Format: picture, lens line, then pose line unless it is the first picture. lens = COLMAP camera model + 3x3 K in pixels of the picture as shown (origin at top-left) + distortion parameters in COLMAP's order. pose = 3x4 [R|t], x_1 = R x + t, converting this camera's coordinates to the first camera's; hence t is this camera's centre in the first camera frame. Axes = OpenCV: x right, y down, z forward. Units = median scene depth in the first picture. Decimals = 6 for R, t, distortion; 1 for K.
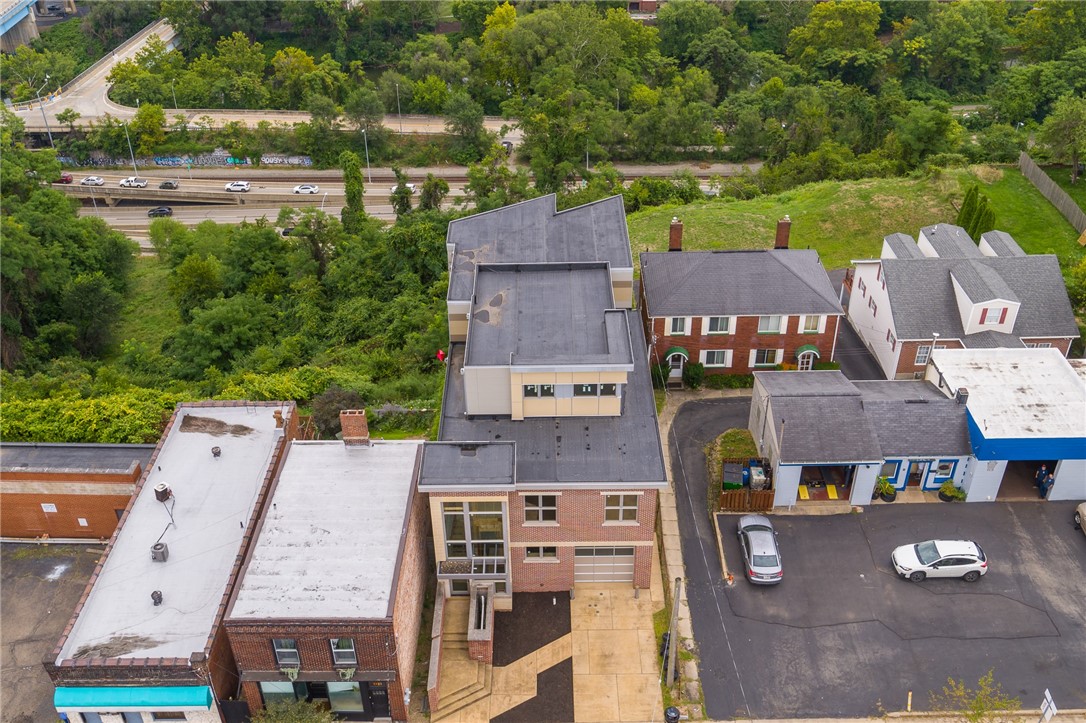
lens RADIAL K [[1000.1, 0, 518.2], [0, 1000.1, 360.1], [0, 0, 1]] dist [-0.000048, 0.003032]
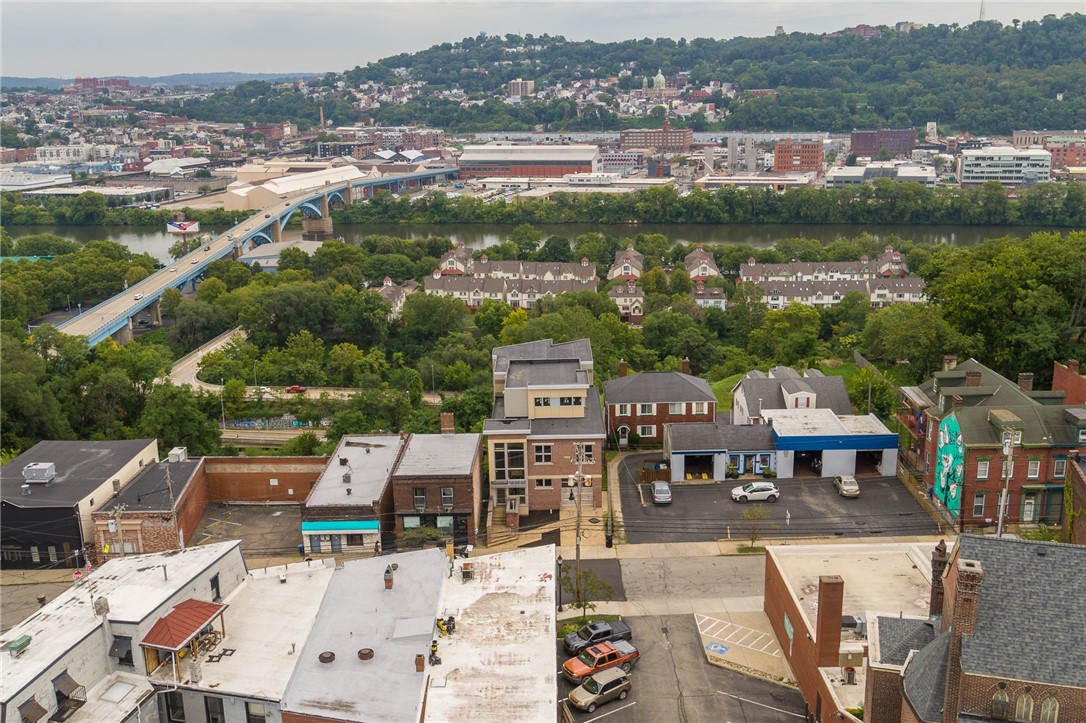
lens RADIAL K [[1000.1, 0, 518.2], [0, 1000.1, 360.1], [0, 0, 1]] dist [-0.000048, 0.003032]
pose [[0.999954, 0.001540, -0.009447, -0.004244], [-0.004524, 0.945833, -0.324623, 0.308364], [0.008435, 0.324651, 0.945796, -0.462821]]
